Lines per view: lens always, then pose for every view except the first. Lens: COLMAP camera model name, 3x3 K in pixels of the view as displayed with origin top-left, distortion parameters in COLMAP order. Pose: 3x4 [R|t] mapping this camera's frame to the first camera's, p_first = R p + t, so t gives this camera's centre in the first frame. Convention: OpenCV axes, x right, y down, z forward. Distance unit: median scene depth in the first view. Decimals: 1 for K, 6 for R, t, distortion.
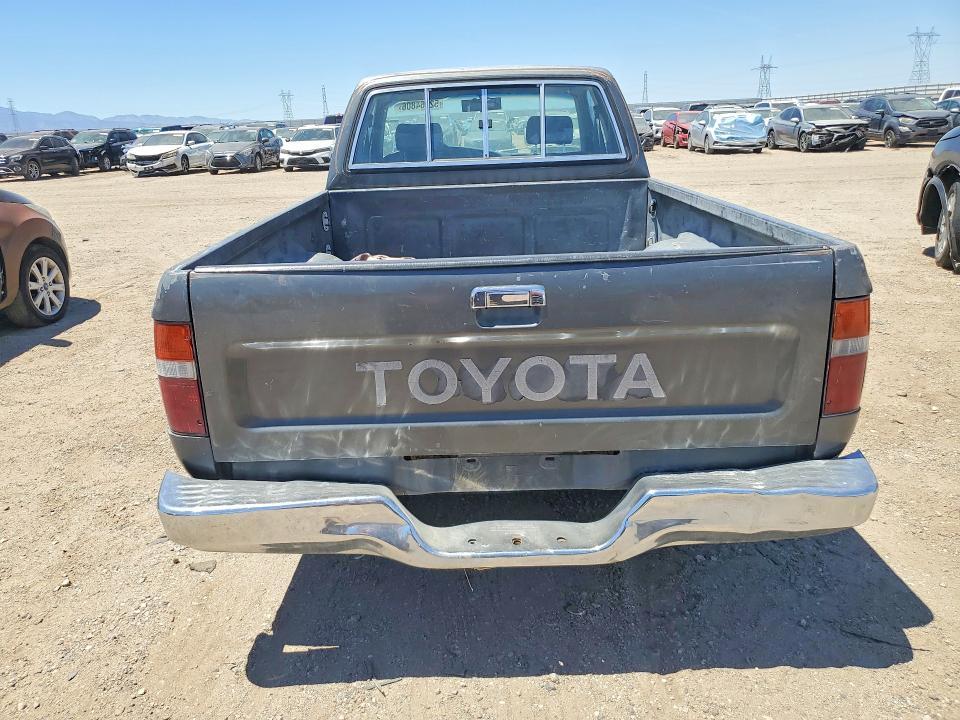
lens RADIAL K [[747.3, 0, 480.0], [0, 747.3, 360.0], [0, 0, 1]] dist [0.011605, 0.002866]
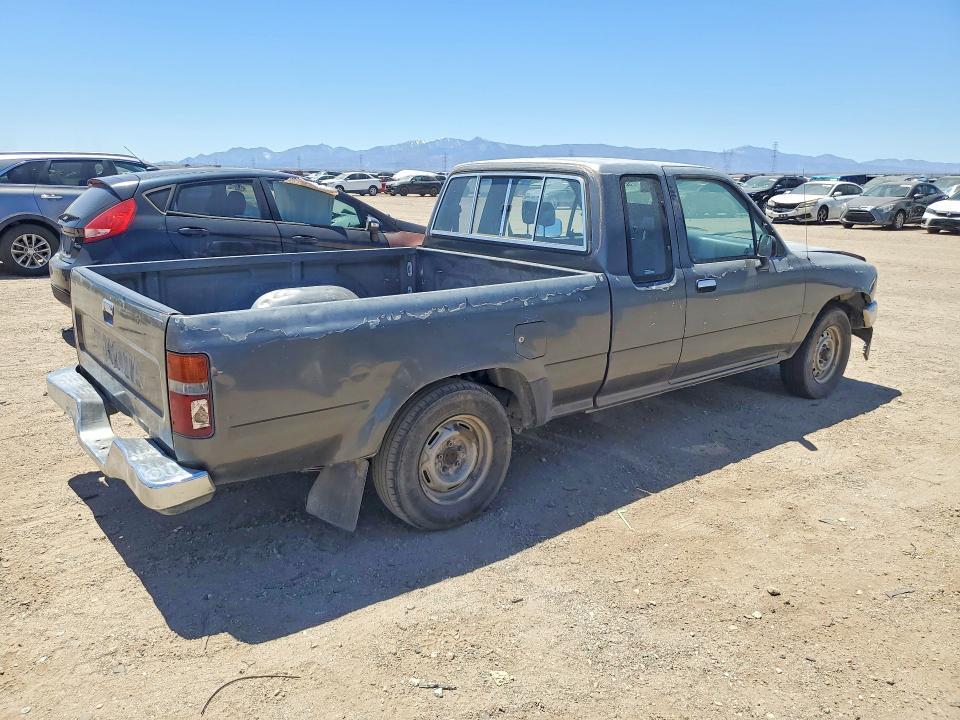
lens RADIAL K [[787.1, 0, 480.0], [0, 787.1, 360.0], [0, 0, 1]] dist [-0.002049, 0.004385]
pose [[0.604857, 0.230170, -0.762345, 0.164772], [-0.277064, 0.958333, 0.069516, -0.027621], [0.746581, 0.169171, 0.643426, 0.037981]]
